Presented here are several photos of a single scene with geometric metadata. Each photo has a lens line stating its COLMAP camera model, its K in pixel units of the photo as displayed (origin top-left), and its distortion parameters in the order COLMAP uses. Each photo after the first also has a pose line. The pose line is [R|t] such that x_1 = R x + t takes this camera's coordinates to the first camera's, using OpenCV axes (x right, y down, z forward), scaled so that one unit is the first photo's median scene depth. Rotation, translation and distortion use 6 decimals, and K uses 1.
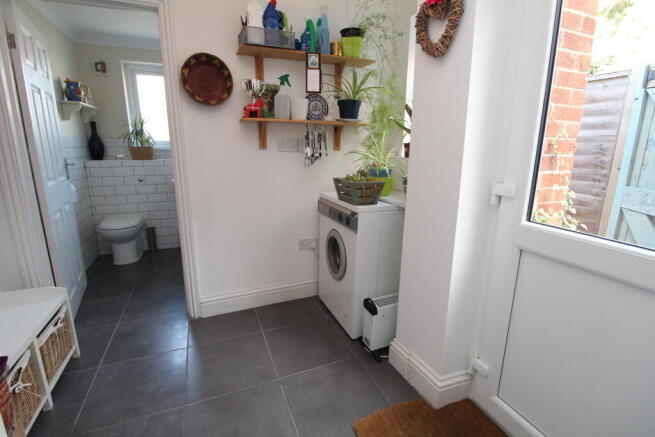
lens RADIAL K [[311.5, 0, 326.8], [0, 311.5, 215.0], [0, 0, 1]] dist [0.004516, 0.000110]
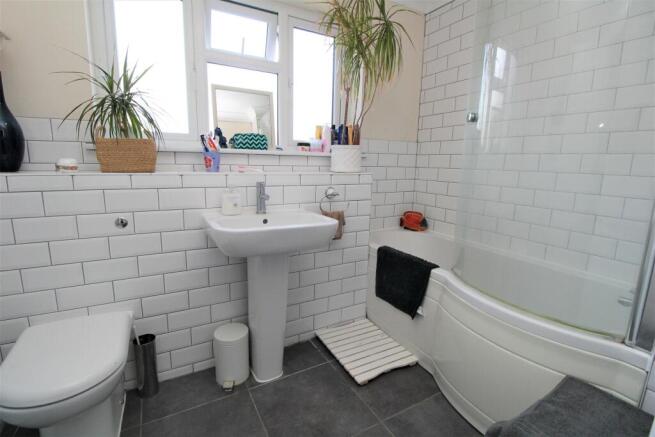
lens RADIAL K [[311.5, 0, 328.5], [0, 311.5, 219.4], [0, 0, 1]] dist [0.004516, 0.000110]
pose [[0.994100, -0.004637, 0.108369, -0.372890], [0.009340, 0.999035, -0.042928, -0.095507], [-0.108066, 0.043687, 0.993183, 0.568533]]
